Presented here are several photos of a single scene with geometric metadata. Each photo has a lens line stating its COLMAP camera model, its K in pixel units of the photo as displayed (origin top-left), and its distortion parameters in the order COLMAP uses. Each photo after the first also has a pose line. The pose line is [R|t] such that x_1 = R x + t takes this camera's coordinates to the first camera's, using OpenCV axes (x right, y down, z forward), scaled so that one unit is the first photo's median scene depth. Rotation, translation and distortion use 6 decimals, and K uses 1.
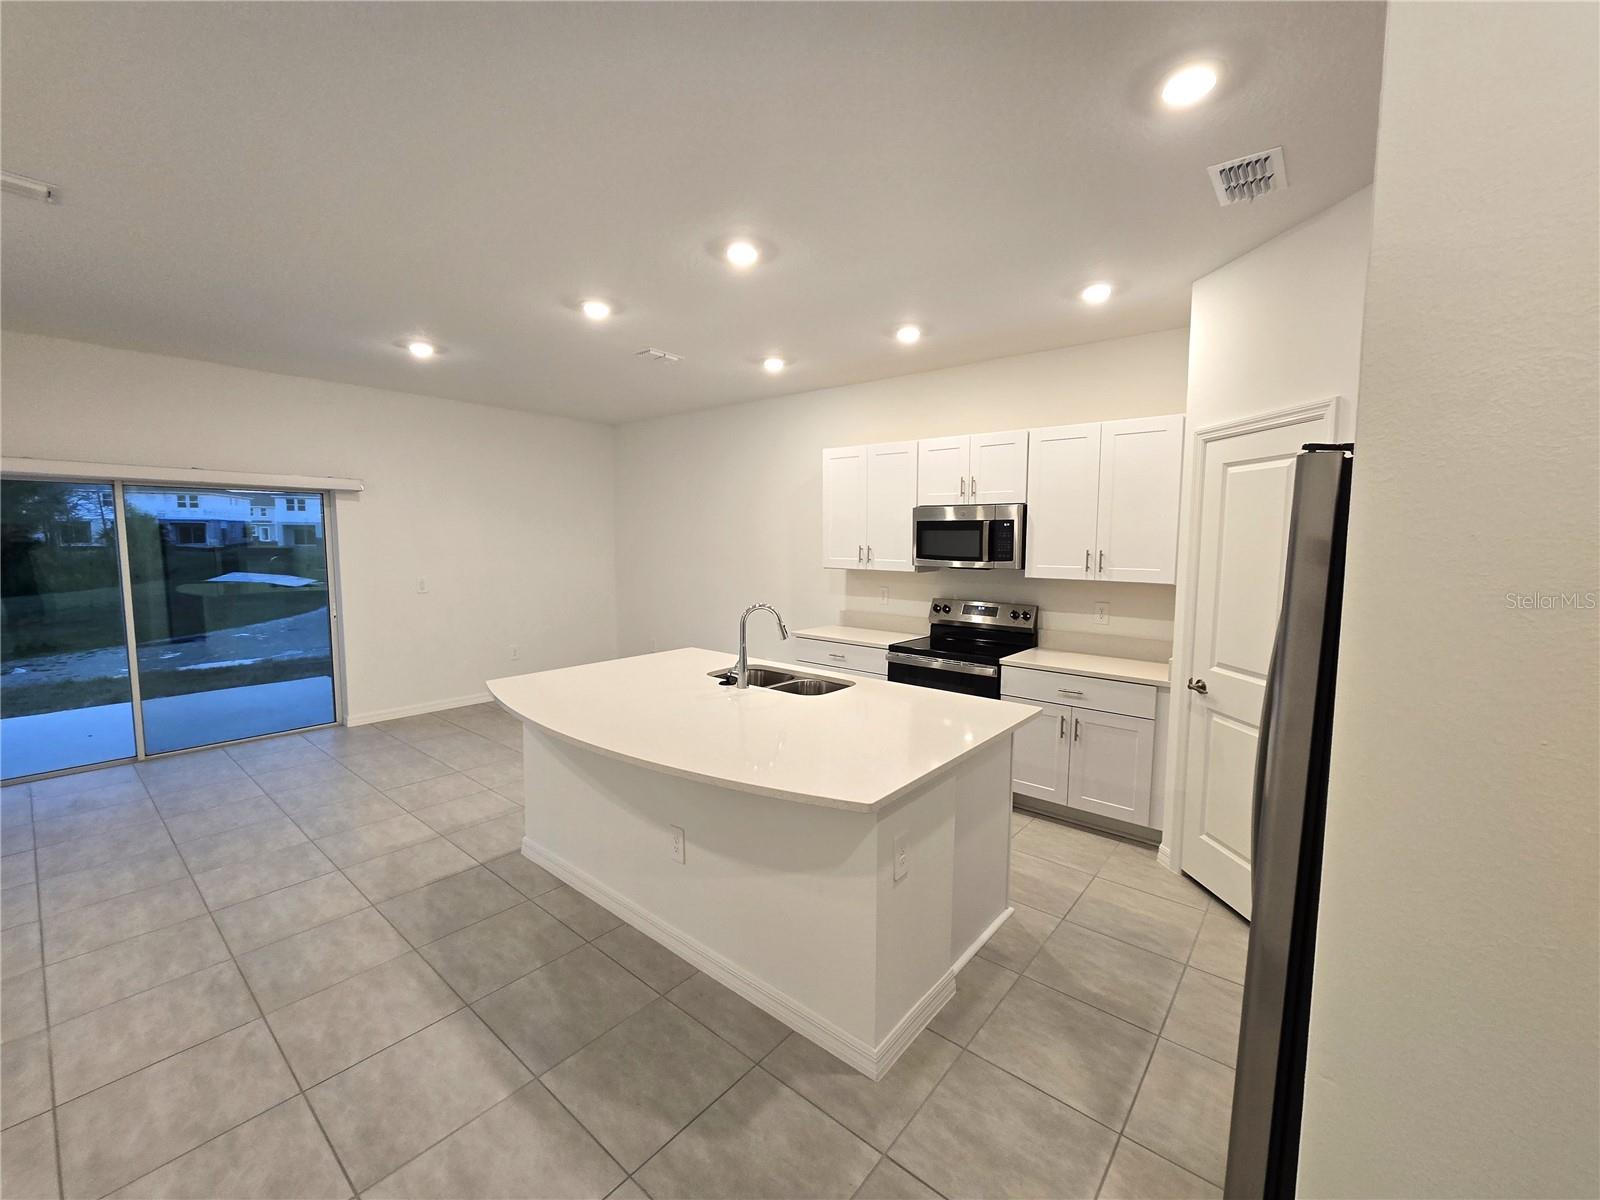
lens RADIAL K [[653.4, 0, 811.2], [0, 653.4, 604.7], [0, 0, 1]] dist [0.004539, -0.001801]
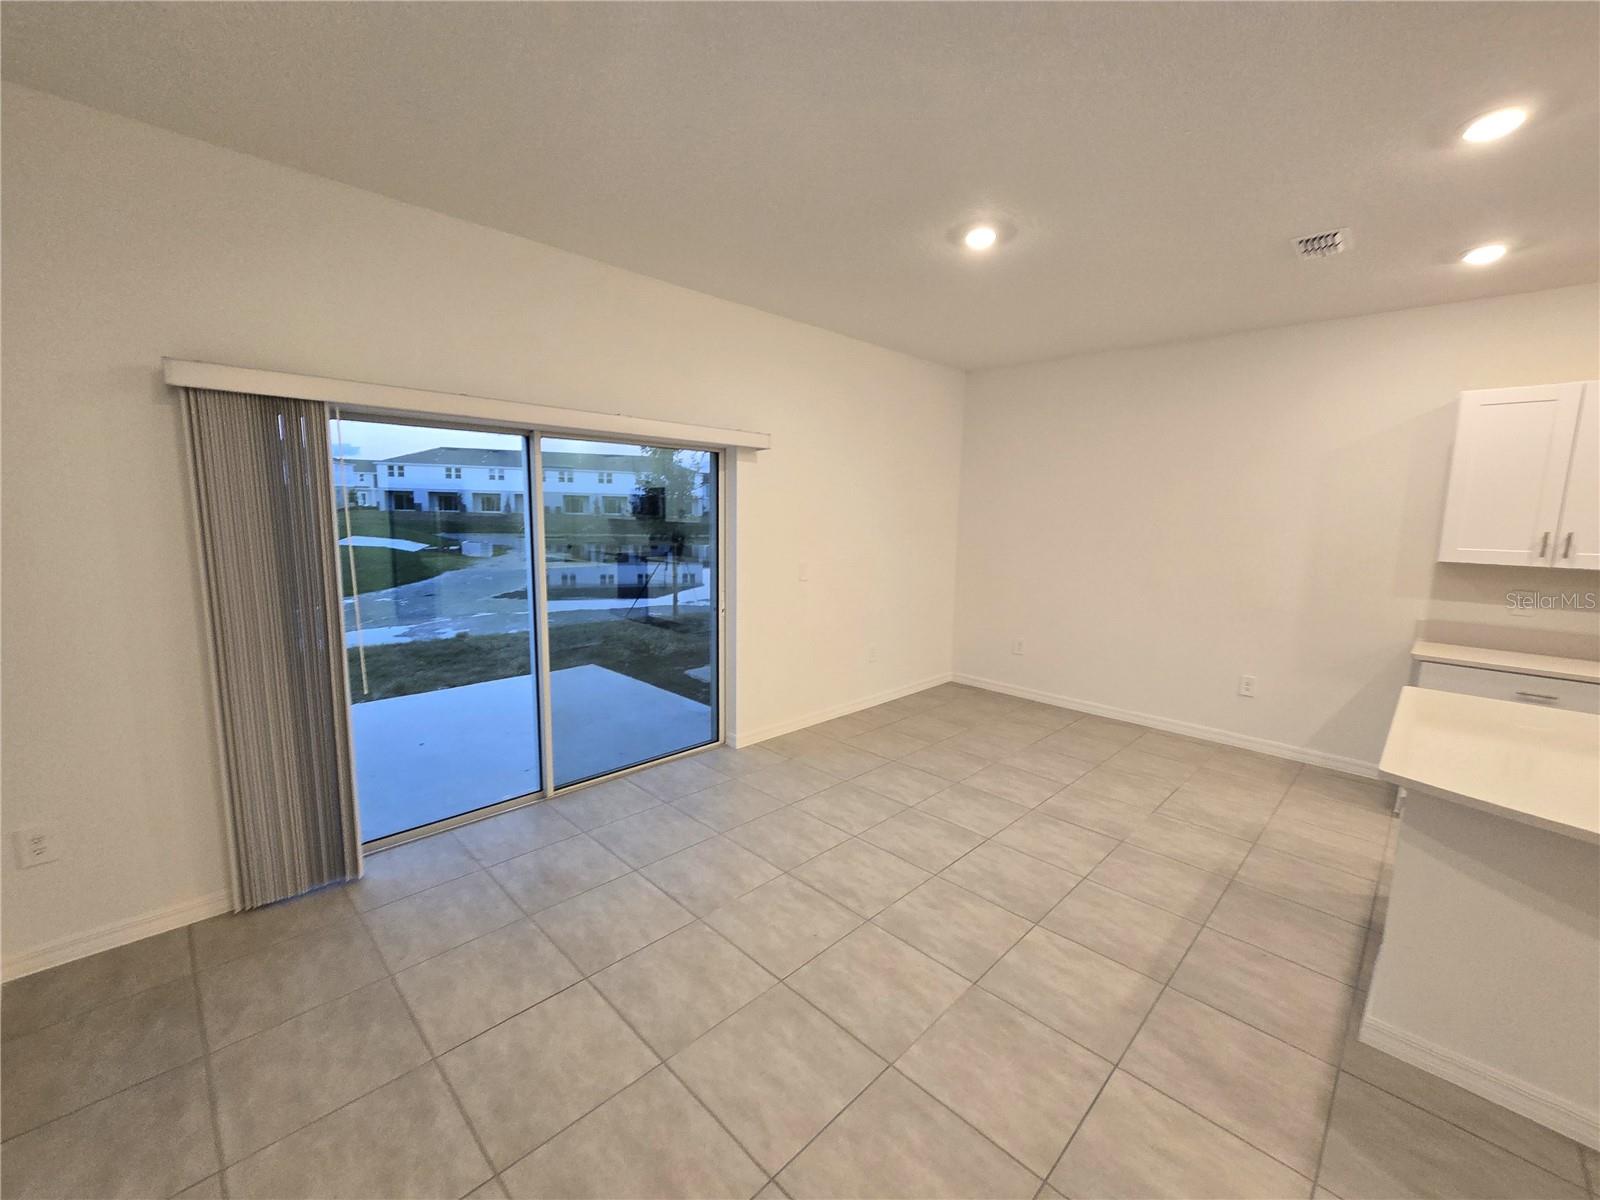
lens RADIAL K [[653.4, 0, 806.2], [0, 653.4, 588.0], [0, 0, 1]] dist [0.004539, -0.001801]
pose [[0.996492, 0.024929, -0.079886, -0.794127], [-0.023583, 0.999564, 0.017751, -0.031858], [0.080294, -0.015805, 0.996646, 0.315269]]
